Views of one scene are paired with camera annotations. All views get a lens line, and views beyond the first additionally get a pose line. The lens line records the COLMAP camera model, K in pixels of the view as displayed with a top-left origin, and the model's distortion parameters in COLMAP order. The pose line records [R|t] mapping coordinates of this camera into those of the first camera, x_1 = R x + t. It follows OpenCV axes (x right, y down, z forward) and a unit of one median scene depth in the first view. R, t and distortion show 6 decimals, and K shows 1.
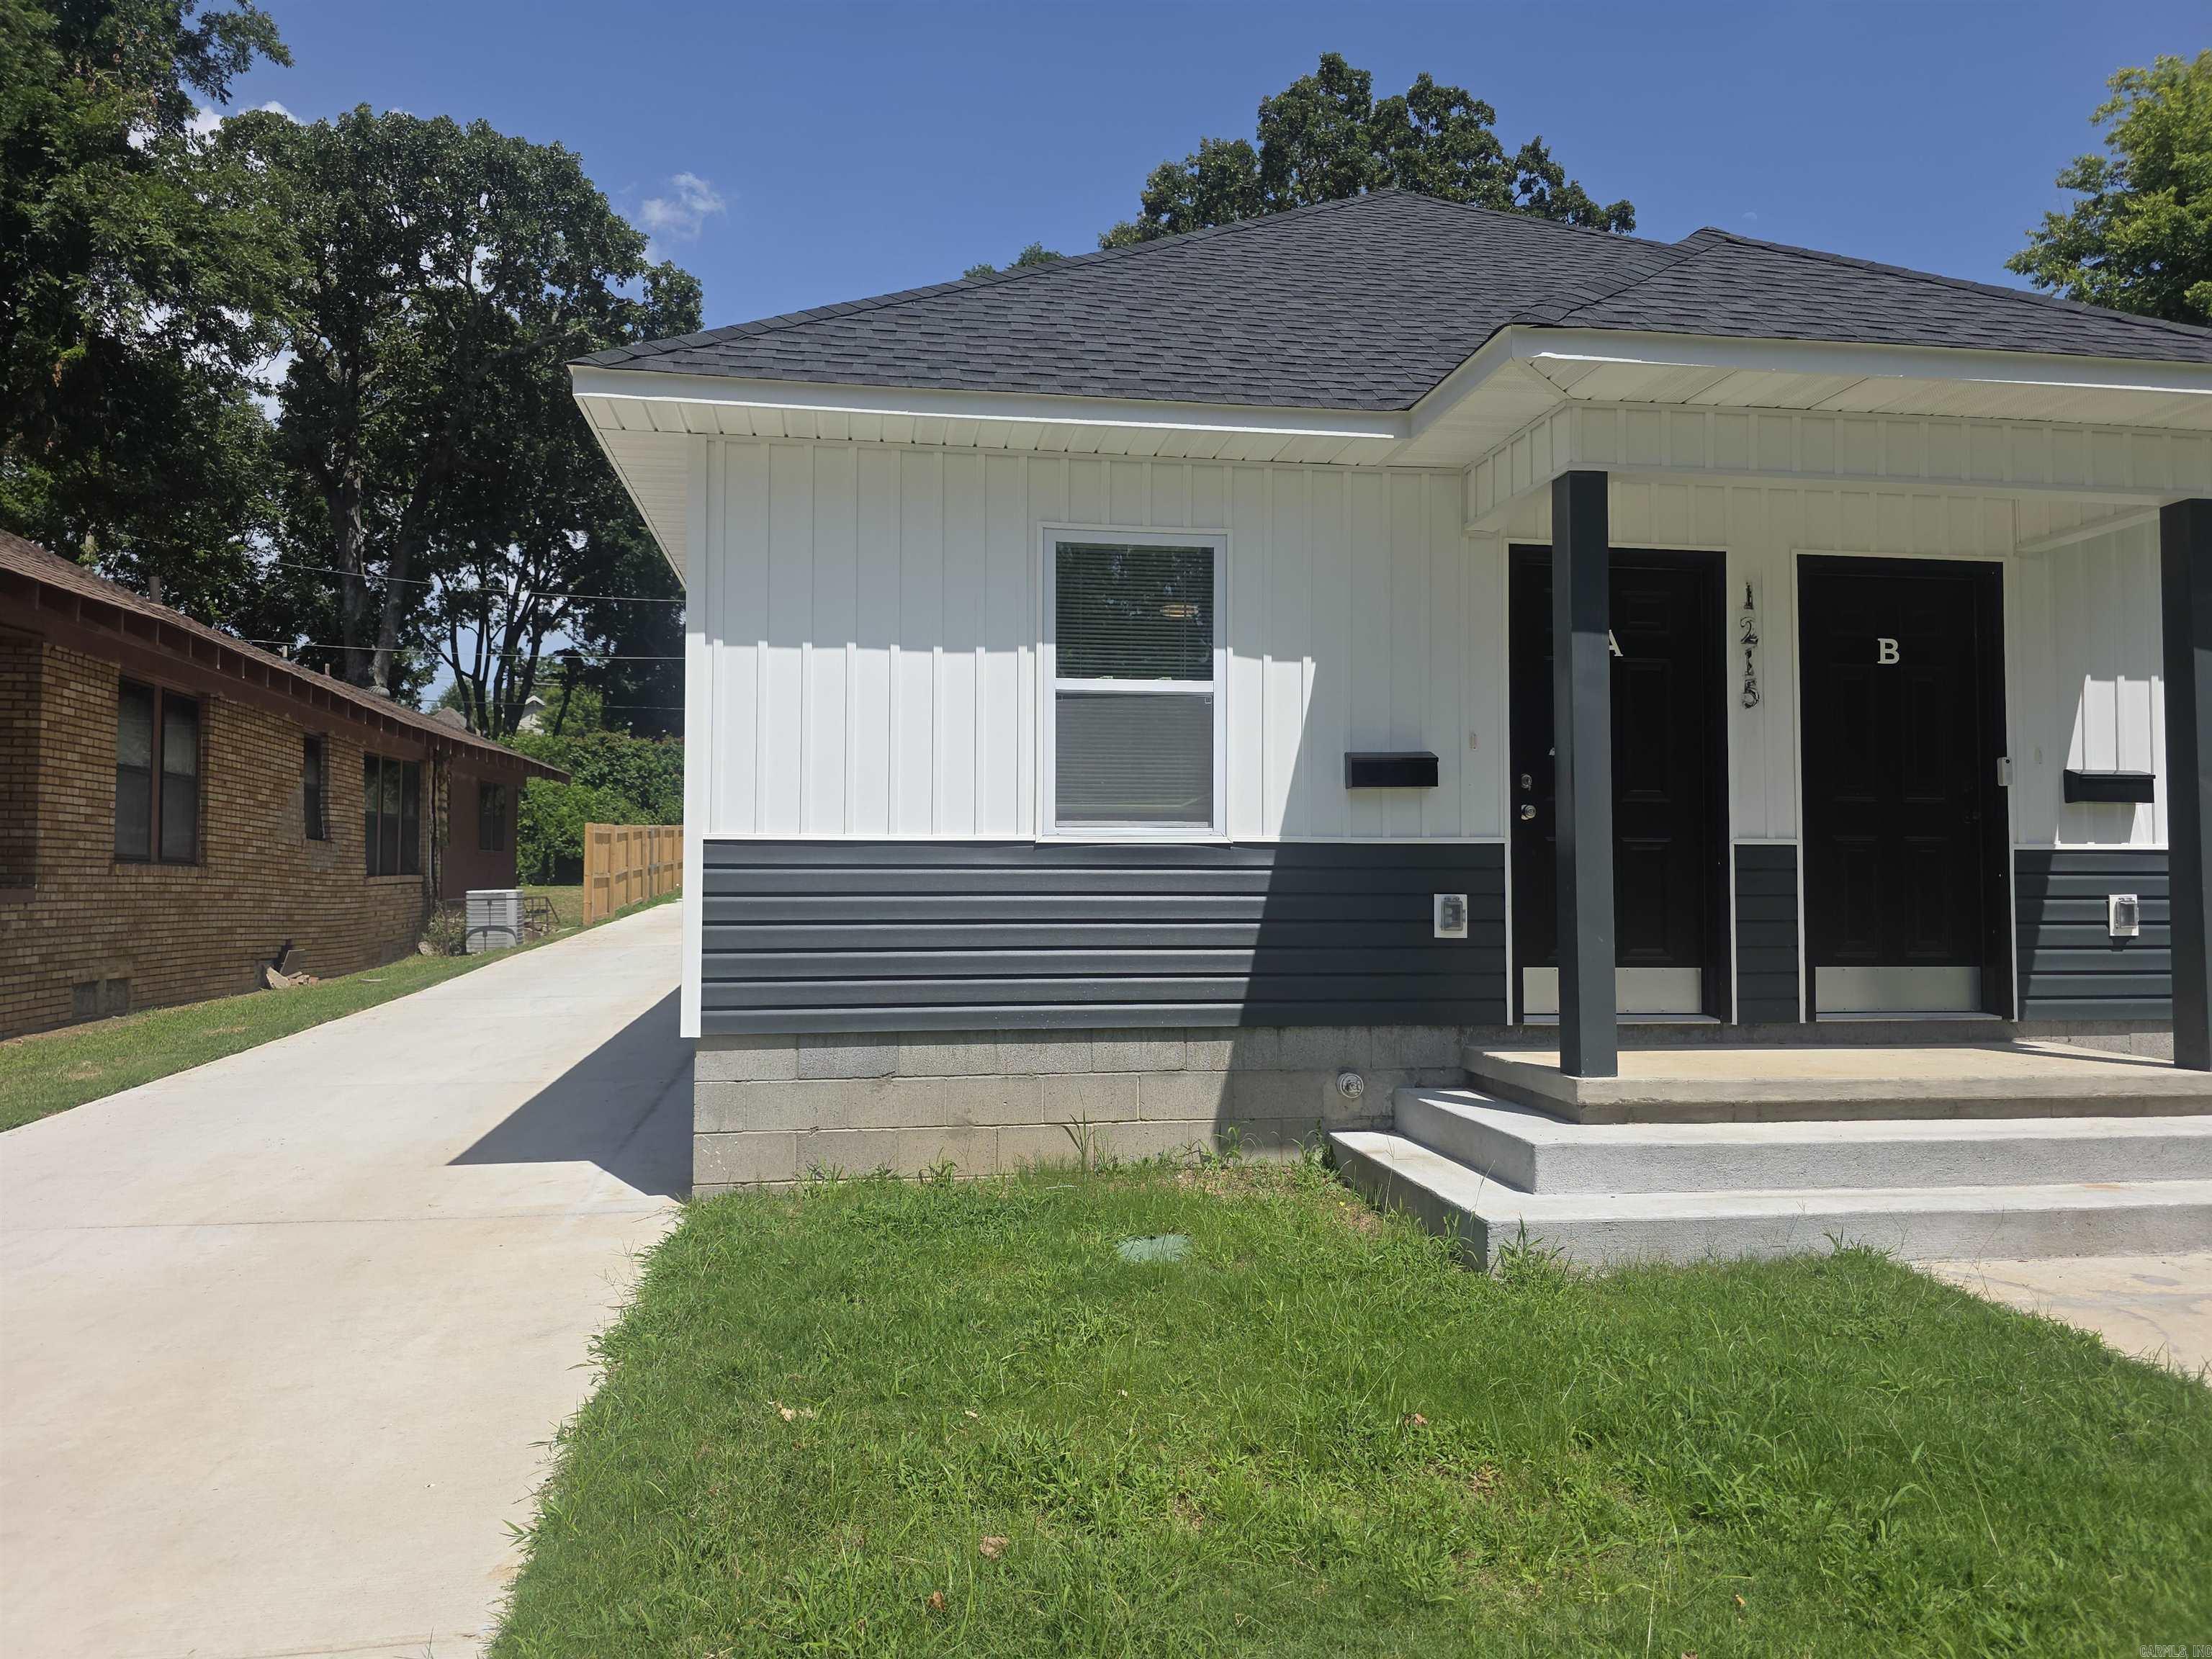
lens RADIAL K [[1505.5, 0, 1099.6], [0, 1505.5, 826.8], [0, 0, 1]] dist [0.053120, -0.049674]
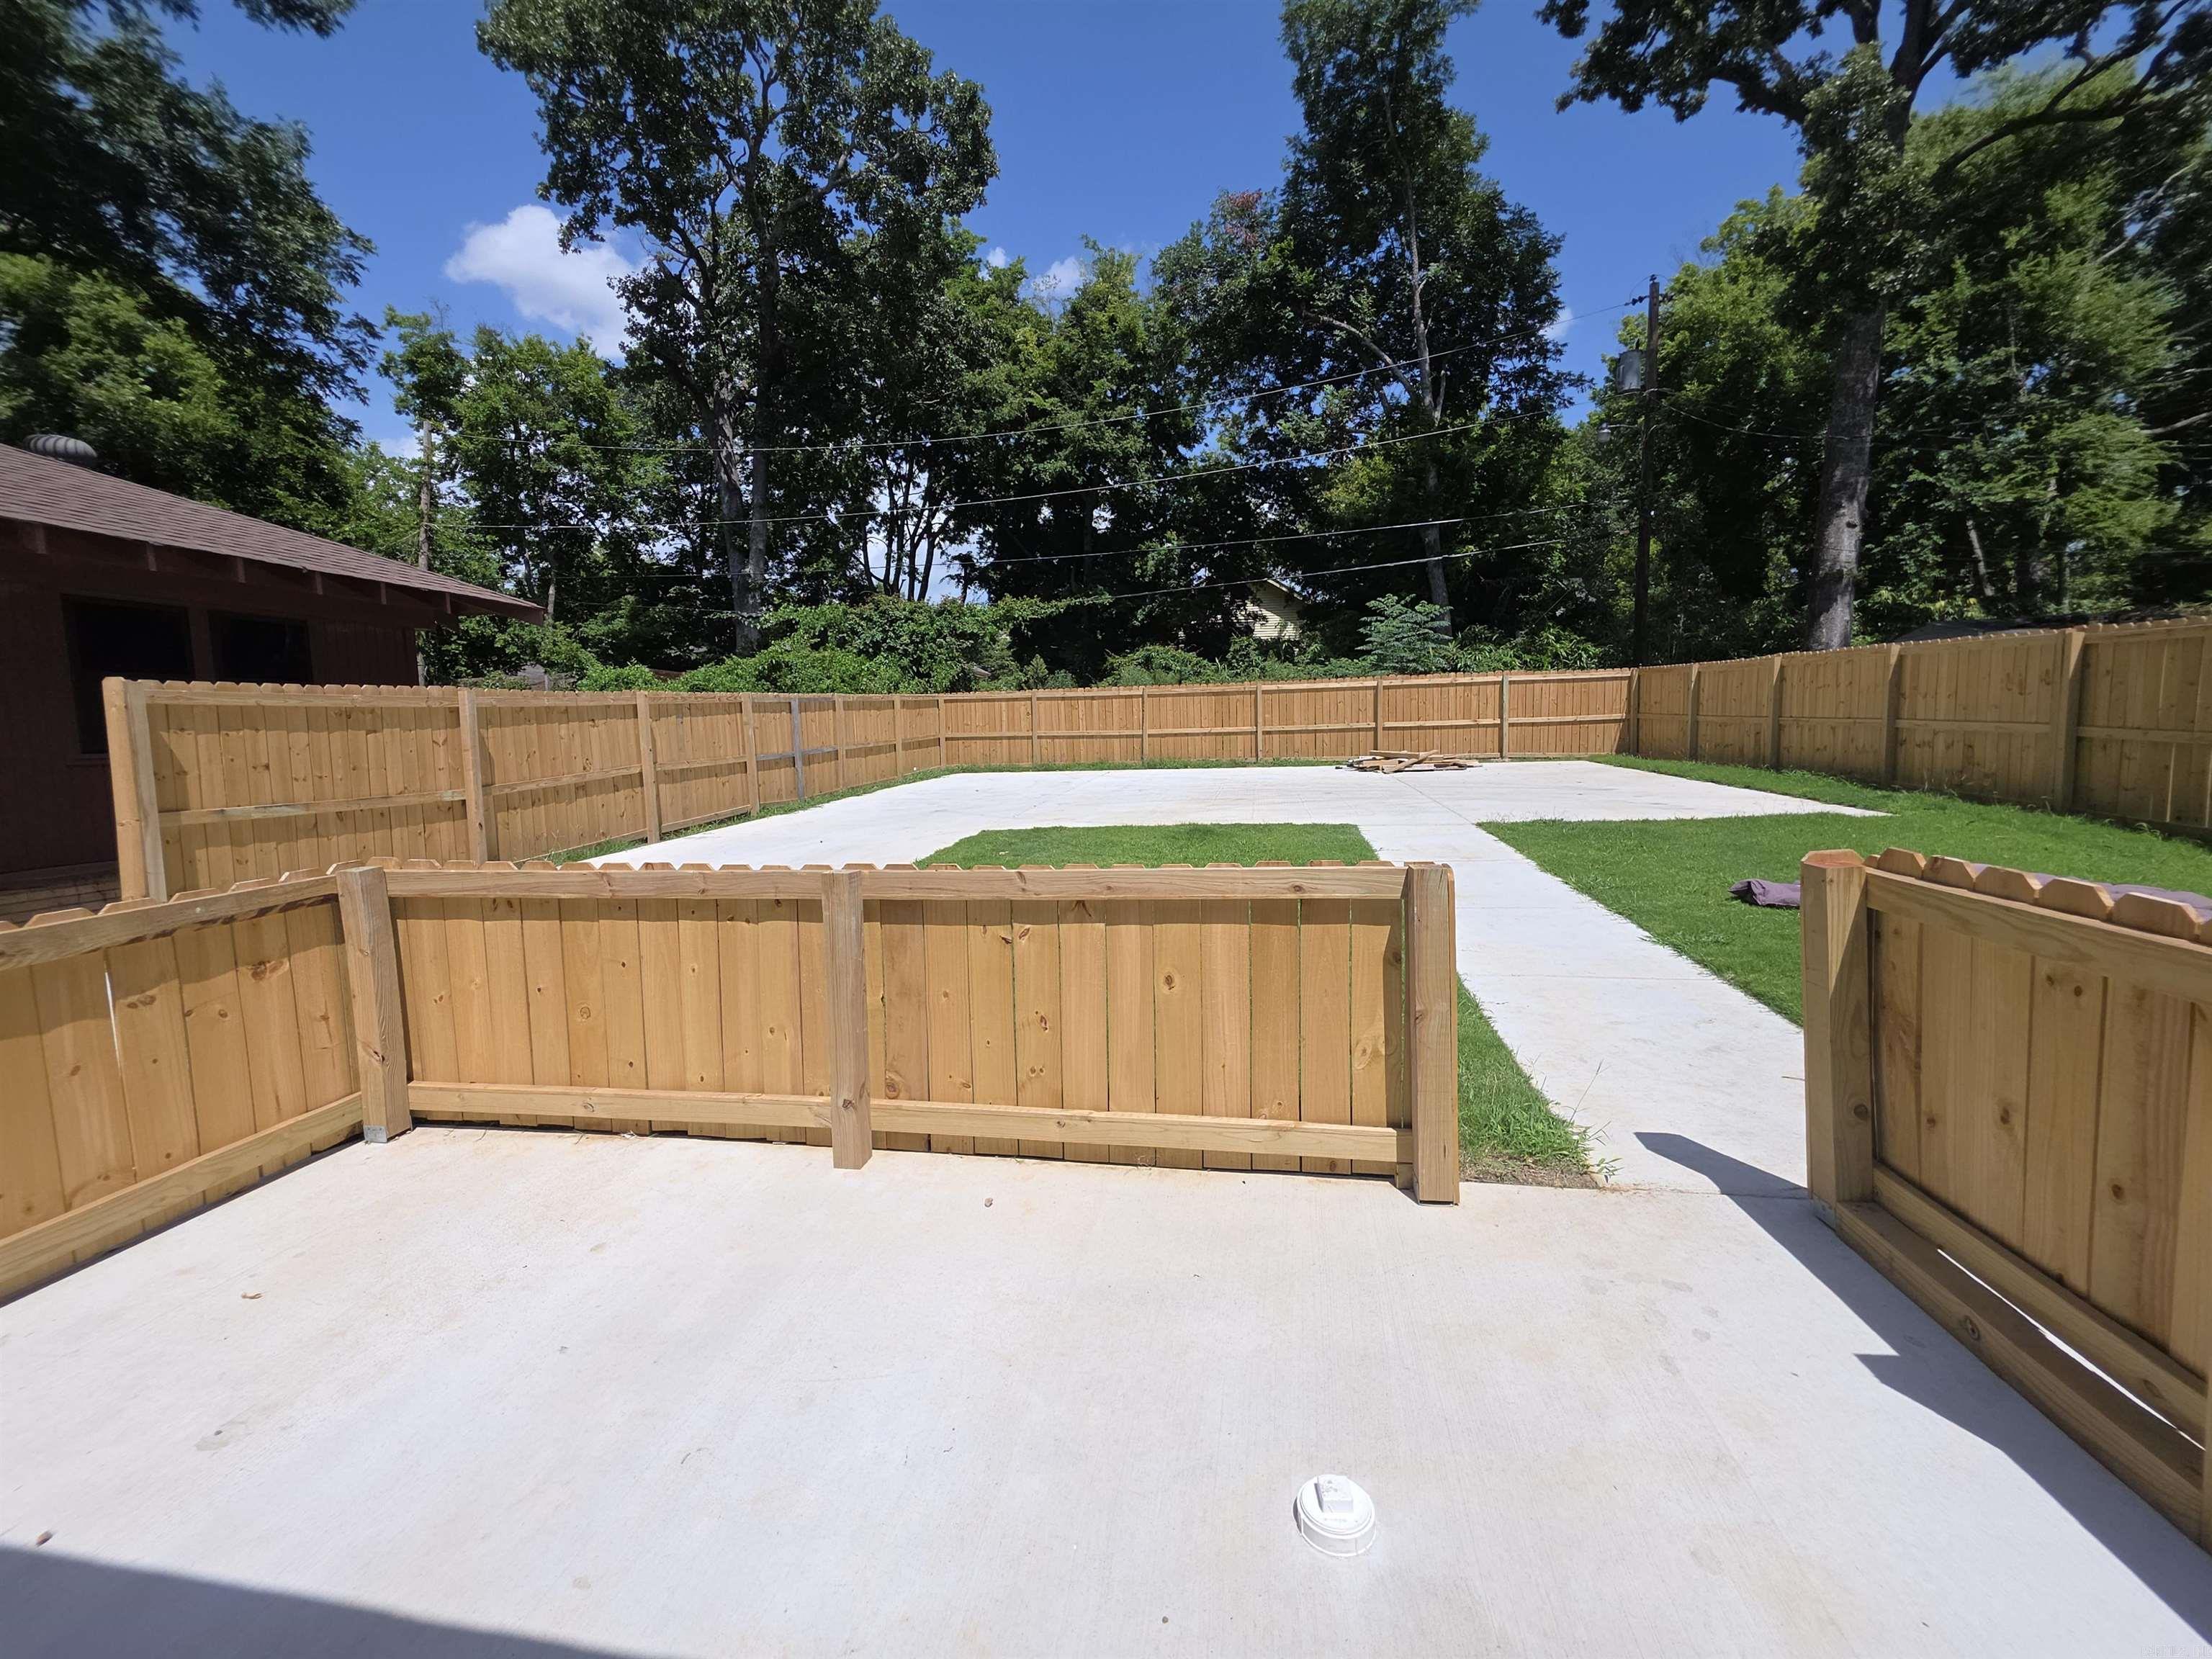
lens RADIAL K [[890.2, 0, 1109.3], [0, 890.2, 814.4], [0, 0, 1]] dist [0.000278, 0.000438]
pose [[0.946698, -0.002411, -0.322114, -0.166839], [0.044239, 0.991470, 0.122598, 0.054538], [0.319070, -0.130313, 0.938729, 3.502285]]
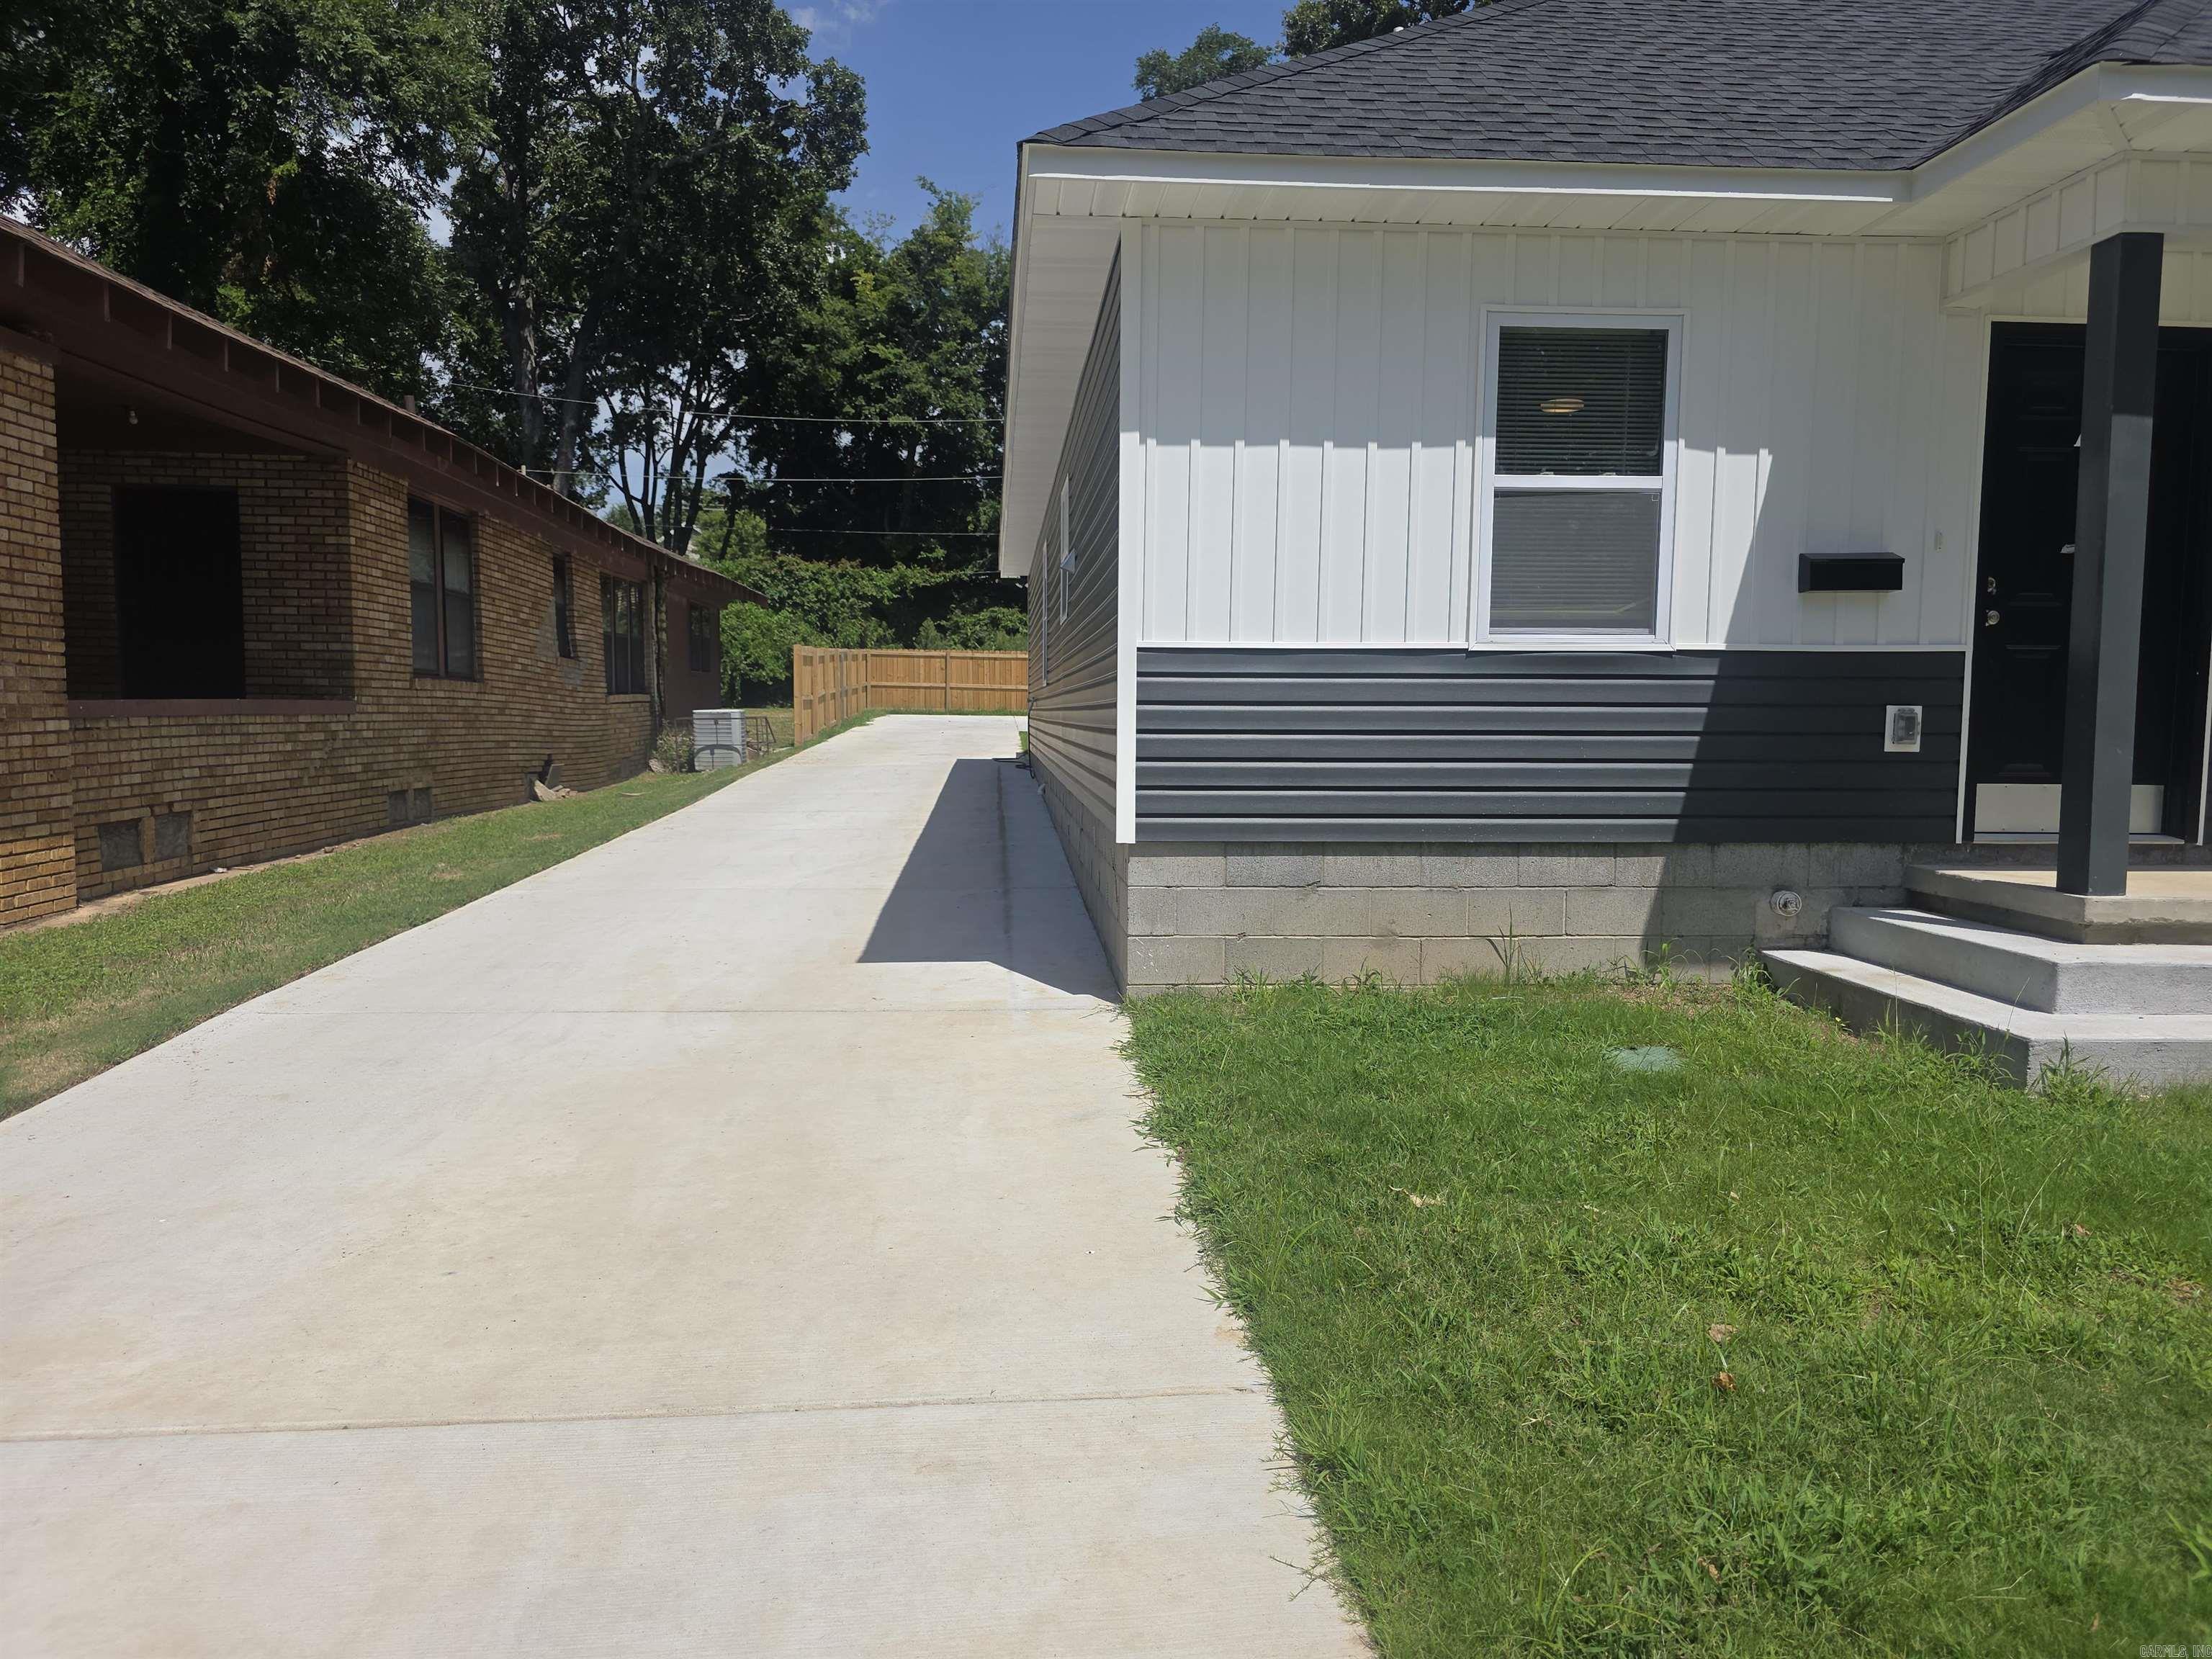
lens RADIAL K [[1505.5, 0, 1102.8], [0, 1505.5, 836.9], [0, 0, 1]] dist [0.053120, -0.049674]
pose [[0.996422, 0.012695, -0.083558, -0.189094], [-0.002585, 0.992770, 0.120004, 0.013395], [0.084478, -0.119359, 0.989251, 0.004807]]
